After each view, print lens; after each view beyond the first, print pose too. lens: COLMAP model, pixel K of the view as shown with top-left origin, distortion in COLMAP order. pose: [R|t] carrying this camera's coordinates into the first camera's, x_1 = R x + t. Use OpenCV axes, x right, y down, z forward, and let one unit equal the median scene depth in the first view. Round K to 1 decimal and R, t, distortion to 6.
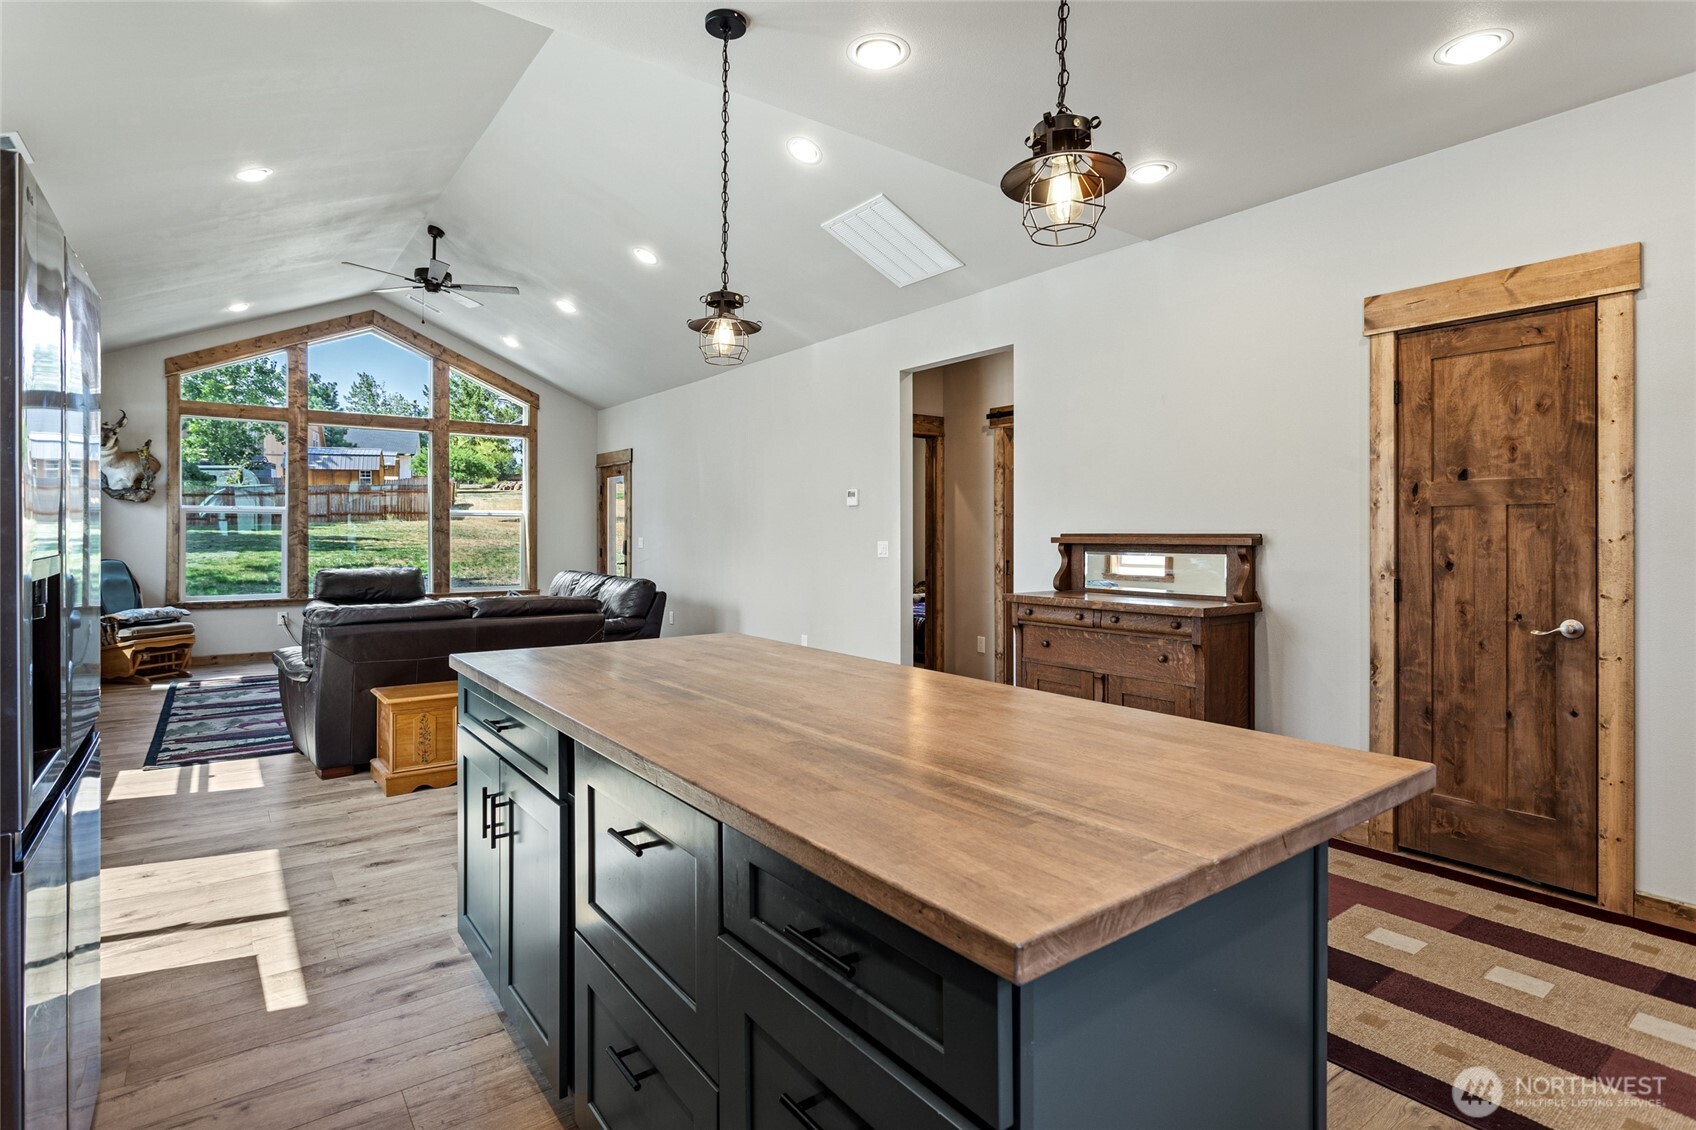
lens RADIAL K [[849.2, 0, 840.9], [0, 849.2, 534.1], [0, 0, 1]] dist [-0.038037, 0.020113]
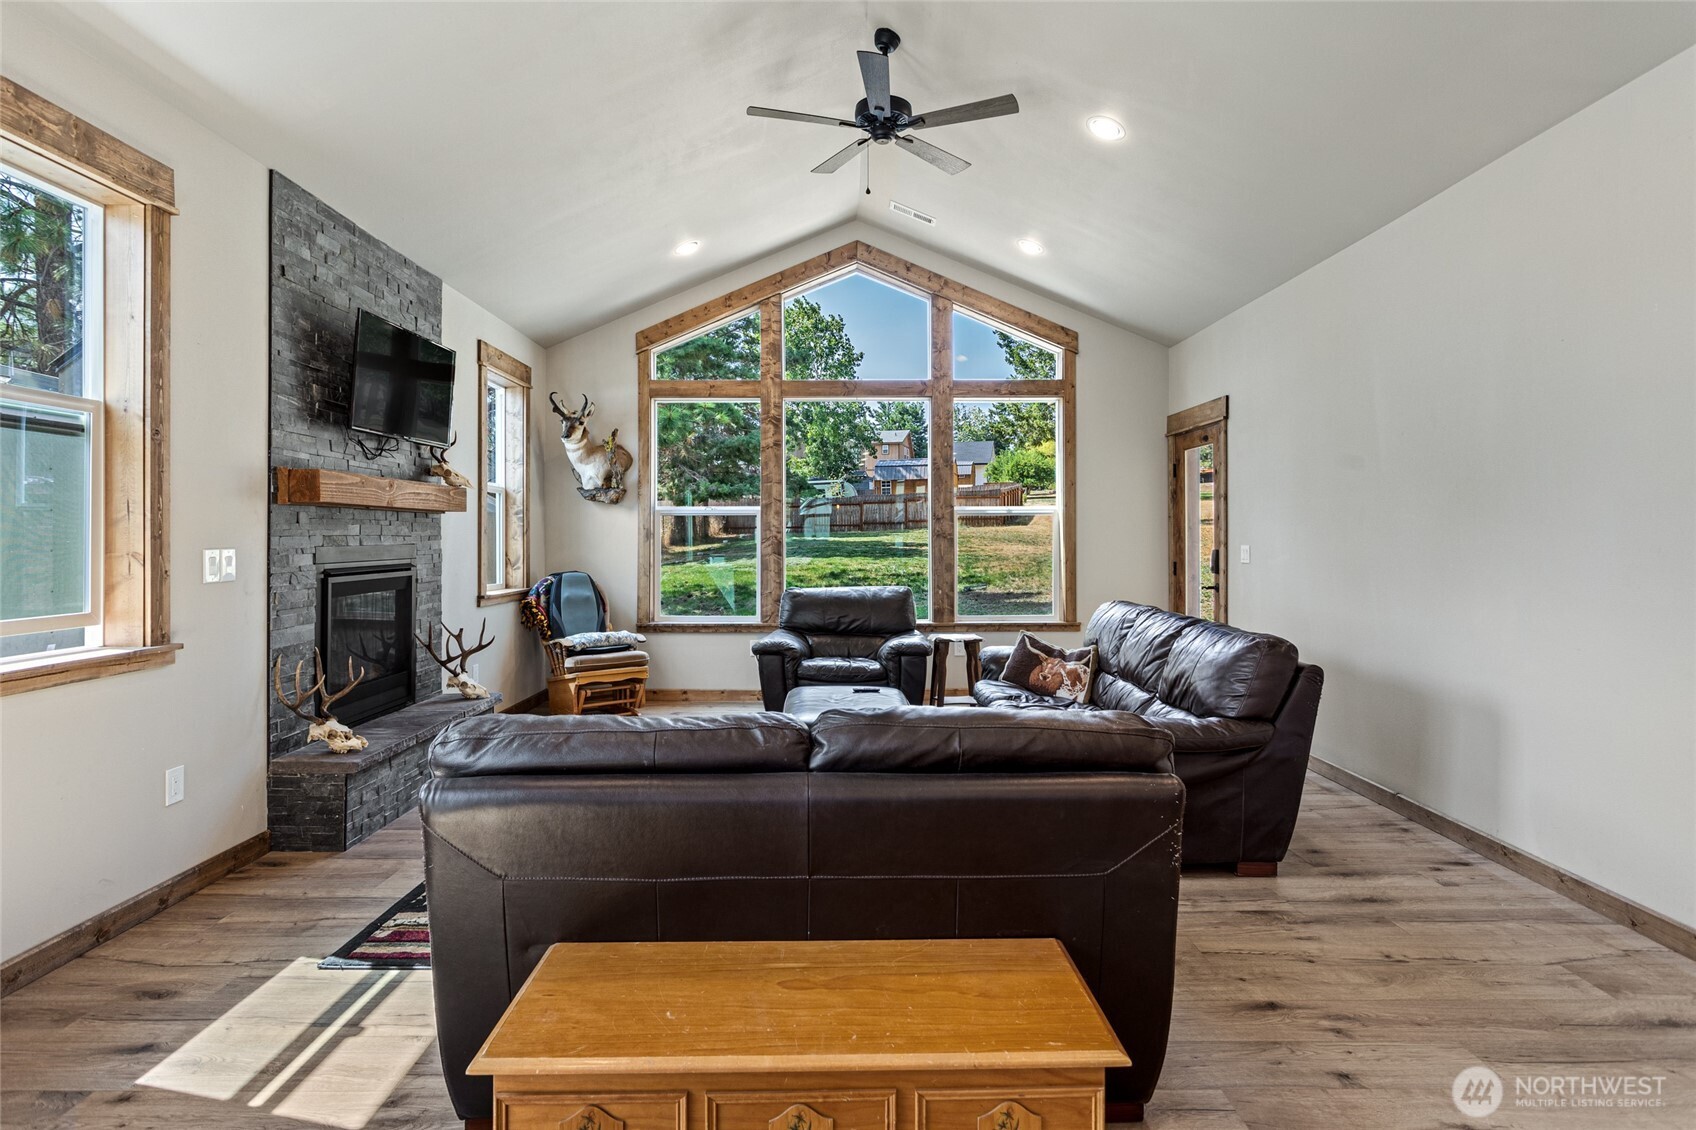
lens RADIAL K [[874.0, 0, 845.7], [0, 874.0, 537.2], [0, 0, 1]] dist [-0.000826, -0.000852]
pose [[0.803446, -0.004454, -0.595360, -0.108794], [0.002815, 0.999989, -0.003683, -0.000145], [0.595371, 0.001283, 0.803450, 0.388754]]
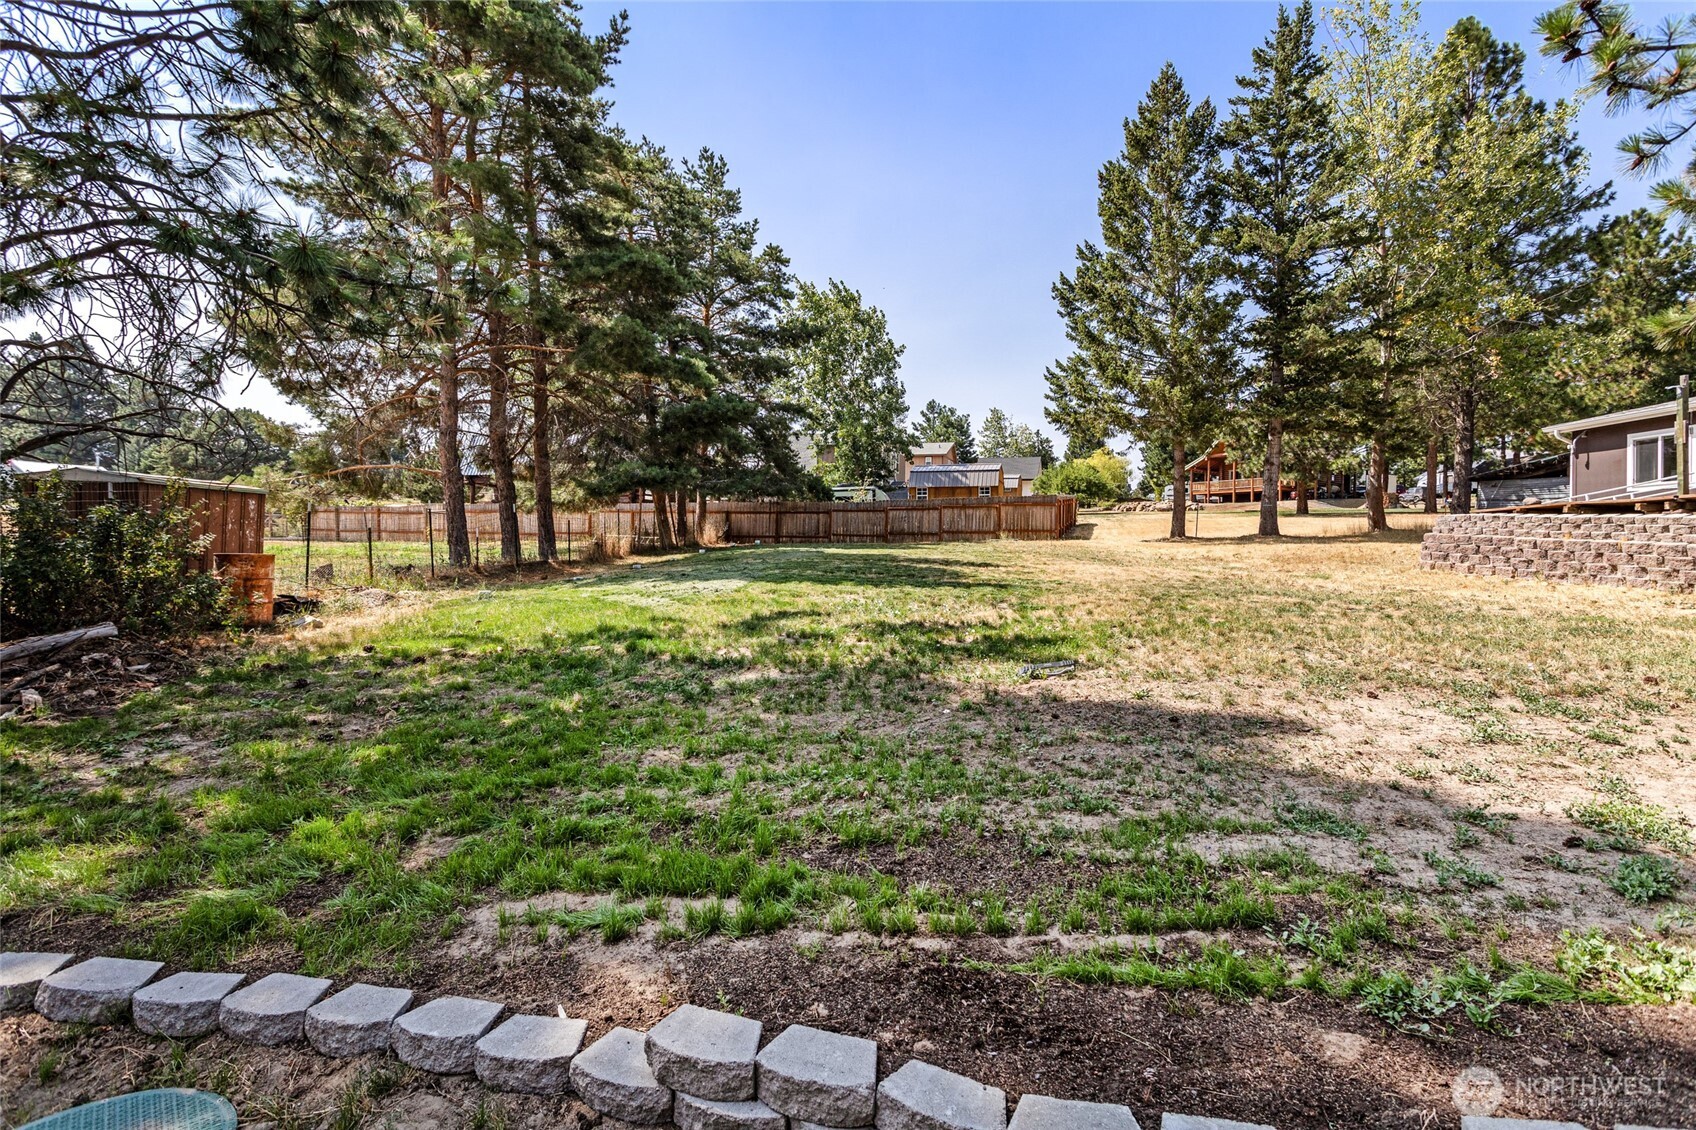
lens RADIAL K [[805.4, 0, 850.2], [0, 805.4, 541.5], [0, 0, 1]] dist [-0.001233, 0.001464]
pose [[0.766841, 0.003621, -0.641827, -0.708319], [-0.017913, 0.999715, -0.015761, 0.003597], [0.641587, 0.023583, 0.766687, 1.452586]]
